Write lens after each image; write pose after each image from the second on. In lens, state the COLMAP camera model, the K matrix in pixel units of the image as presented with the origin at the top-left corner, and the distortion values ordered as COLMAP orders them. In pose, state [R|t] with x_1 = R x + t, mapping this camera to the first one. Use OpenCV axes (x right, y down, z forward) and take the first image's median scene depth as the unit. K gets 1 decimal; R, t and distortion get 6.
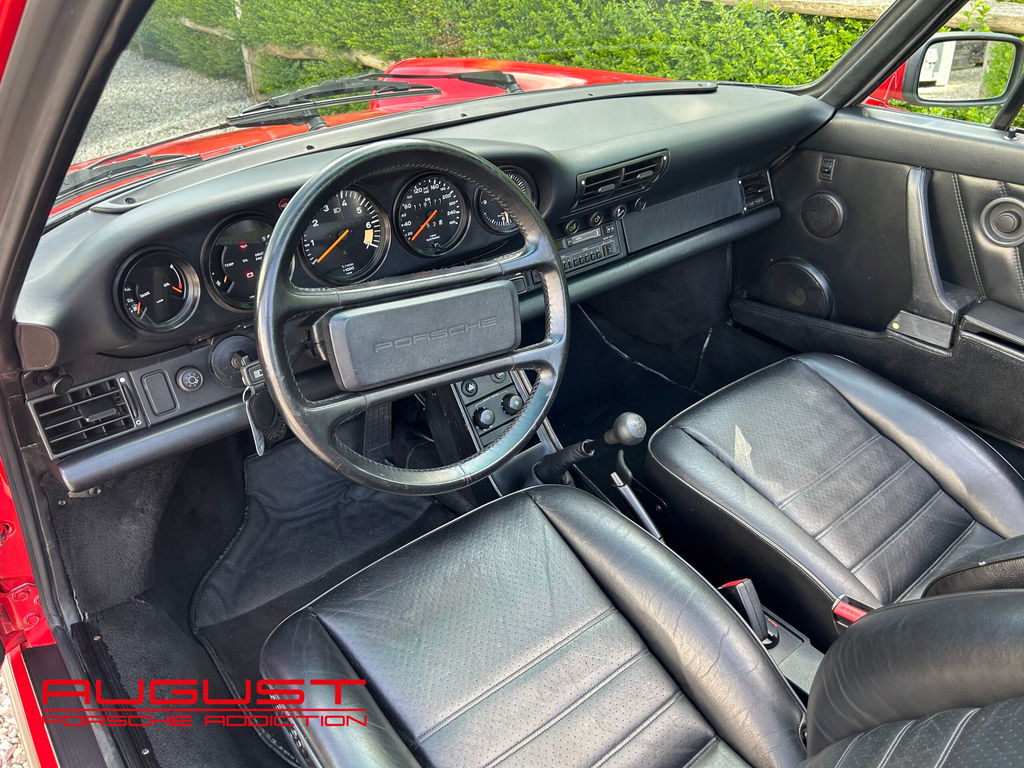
lens RADIAL K [[772.4, 0, 512.0], [0, 772.4, 384.0], [0, 0, 1]] dist [0.029453, -0.002124]
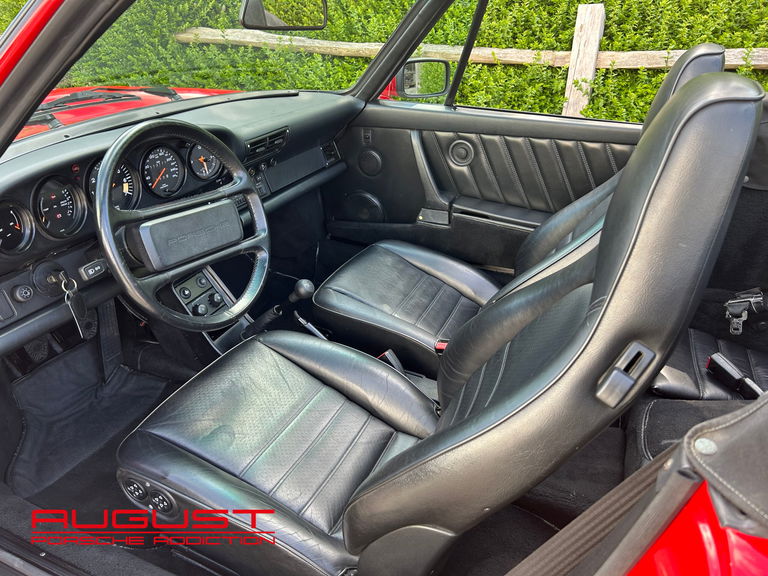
lens RADIAL K [[577.5, 0, 384.0], [0, 577.5, 288.0], [0, 0, 1]] dist [0.056674, -0.093735]
pose [[0.891735, -0.182469, 0.414143, -0.182368], [0.210817, 0.977246, -0.023364, 0.106305], [-0.400457, 0.108143, 0.909912, -0.183380]]
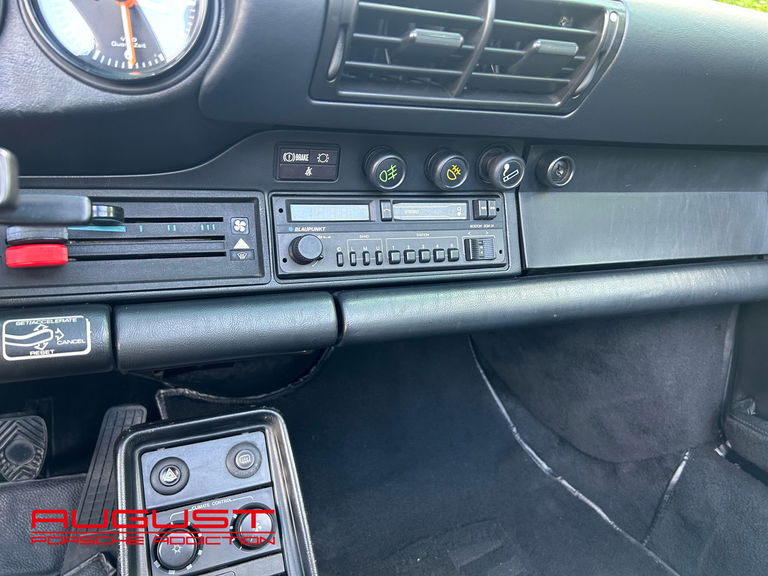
lens RADIAL K [[577.5, 0, 384.0], [0, 577.5, 288.0], [0, 0, 1]] dist [0.056674, -0.093735]
pose [[0.959187, 0.151328, -0.238872, 0.157318], [-0.206742, 0.951625, -0.227305, -0.056254], [0.192919, 0.267413, 0.944072, 0.649451]]
